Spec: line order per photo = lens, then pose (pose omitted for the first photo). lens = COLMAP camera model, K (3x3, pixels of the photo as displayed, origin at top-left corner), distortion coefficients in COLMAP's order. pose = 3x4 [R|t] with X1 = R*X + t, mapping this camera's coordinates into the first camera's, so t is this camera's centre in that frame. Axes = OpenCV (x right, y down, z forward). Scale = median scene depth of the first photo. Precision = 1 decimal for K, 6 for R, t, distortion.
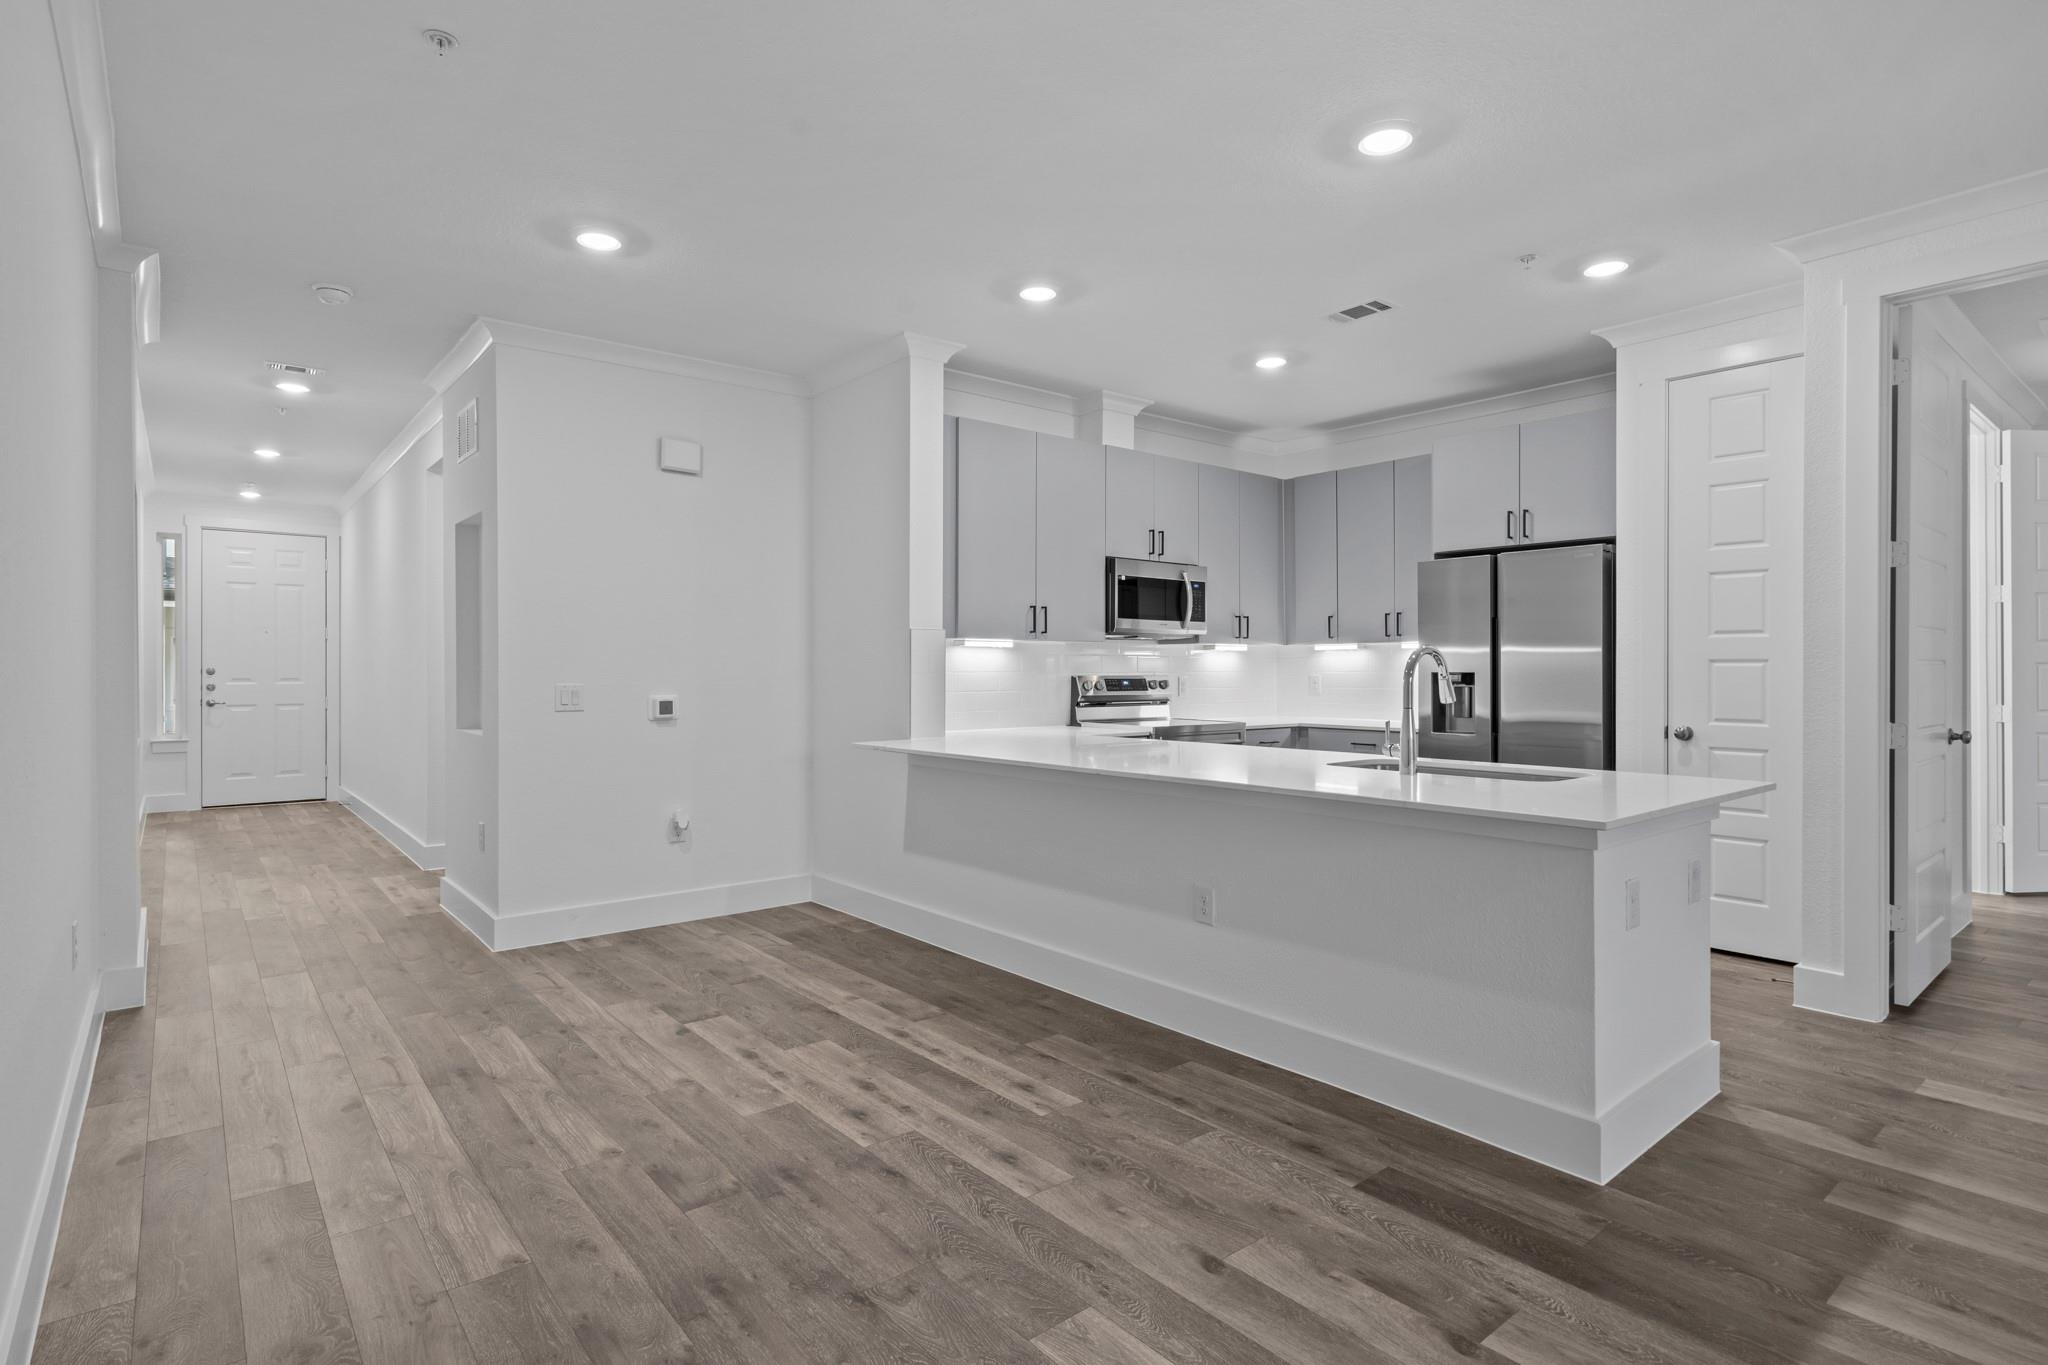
lens RADIAL K [[1026.3, 0, 1009.3], [0, 1026.3, 667.4], [0, 0, 1]] dist [0.002184, 0.000530]
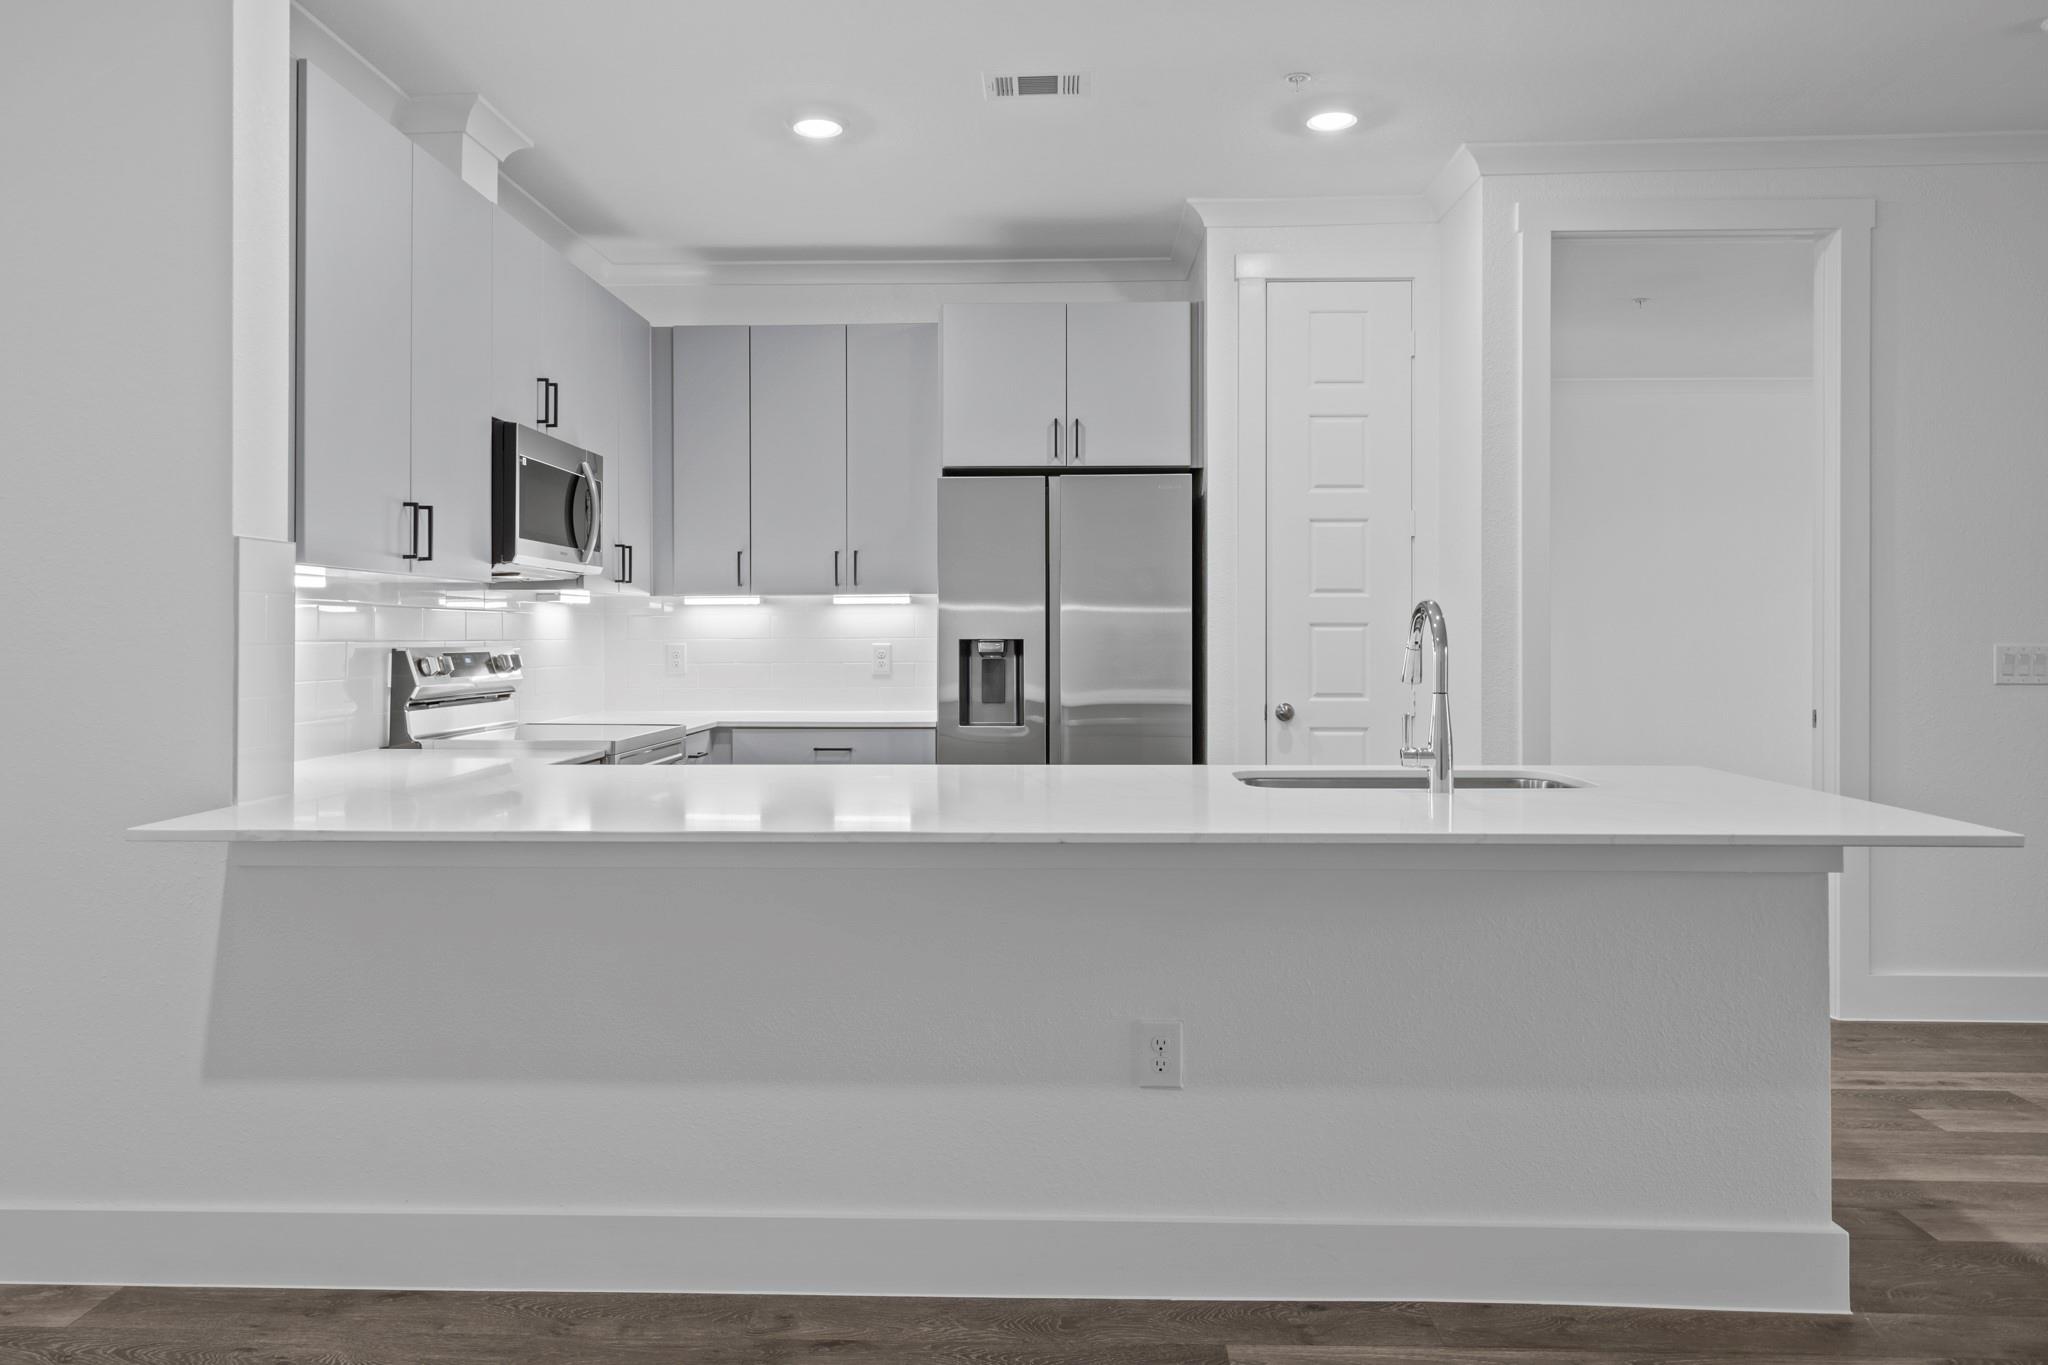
lens RADIAL K [[1406.6, 0, 1002.1], [0, 1406.6, 627.4], [0, 0, 1]] dist [0.006265, 0.000542]
pose [[0.661487, 0.004286, 0.749944, -0.316207], [-0.000647, 0.999987, -0.005144, 0.001859], [-0.749956, 0.002917, 0.661481, 0.396722]]
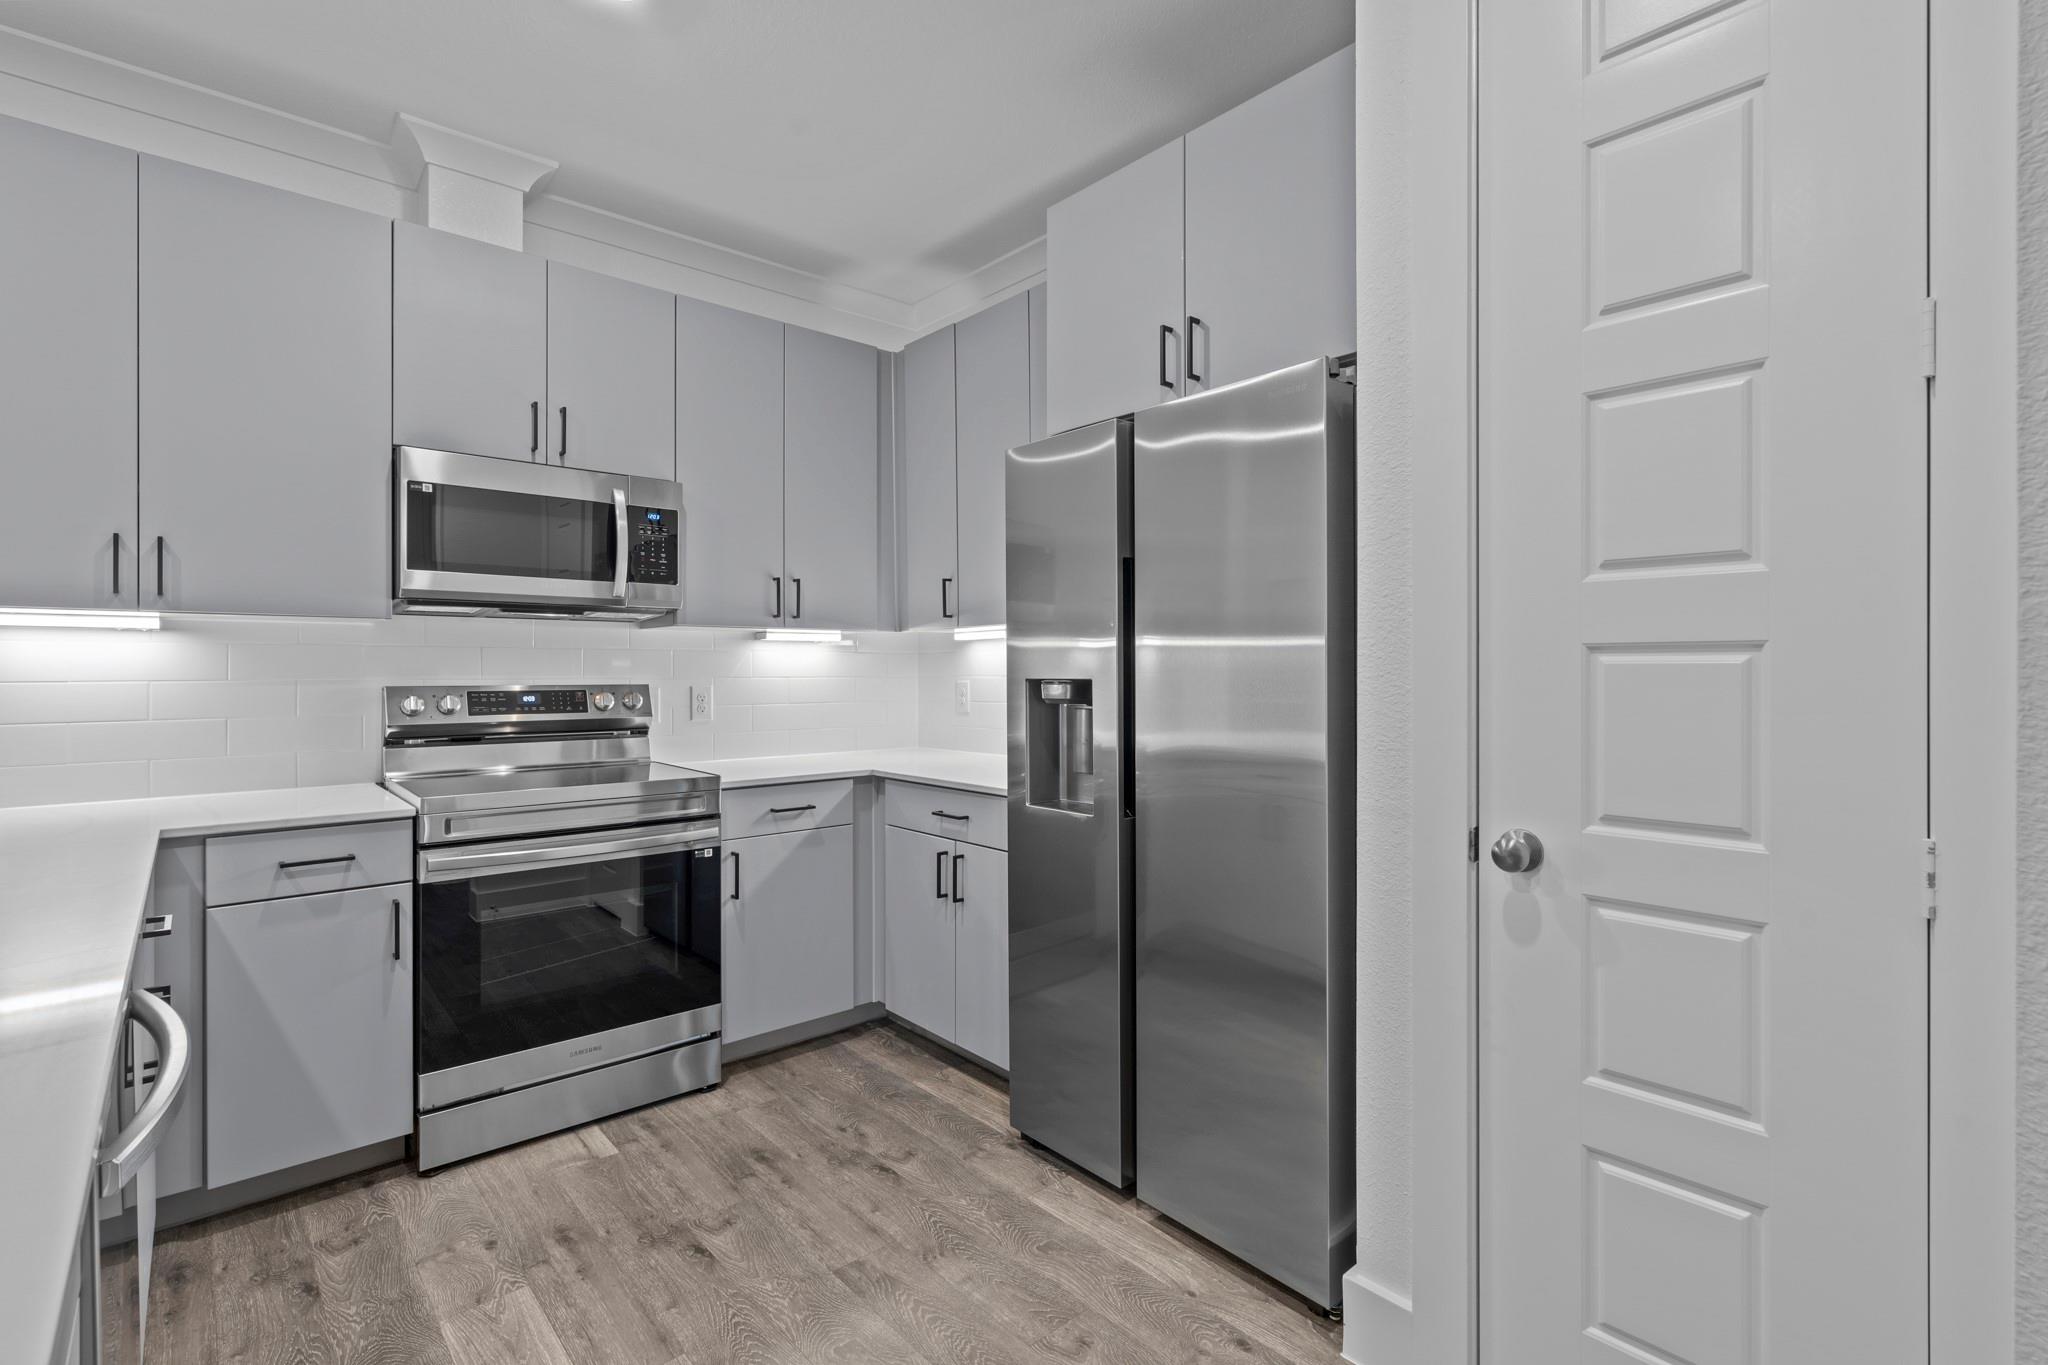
lens RADIAL K [[933.9, 0, 1012.3], [0, 933.9, 667.1], [0, 0, 1]] dist [-0.001776, 0.000550]
pose [[0.999053, -0.003326, 0.043390, 0.435271], [0.003354, 0.999994, -0.000574, -0.000418], [-0.043388, 0.000719, 0.999058, 0.636934]]
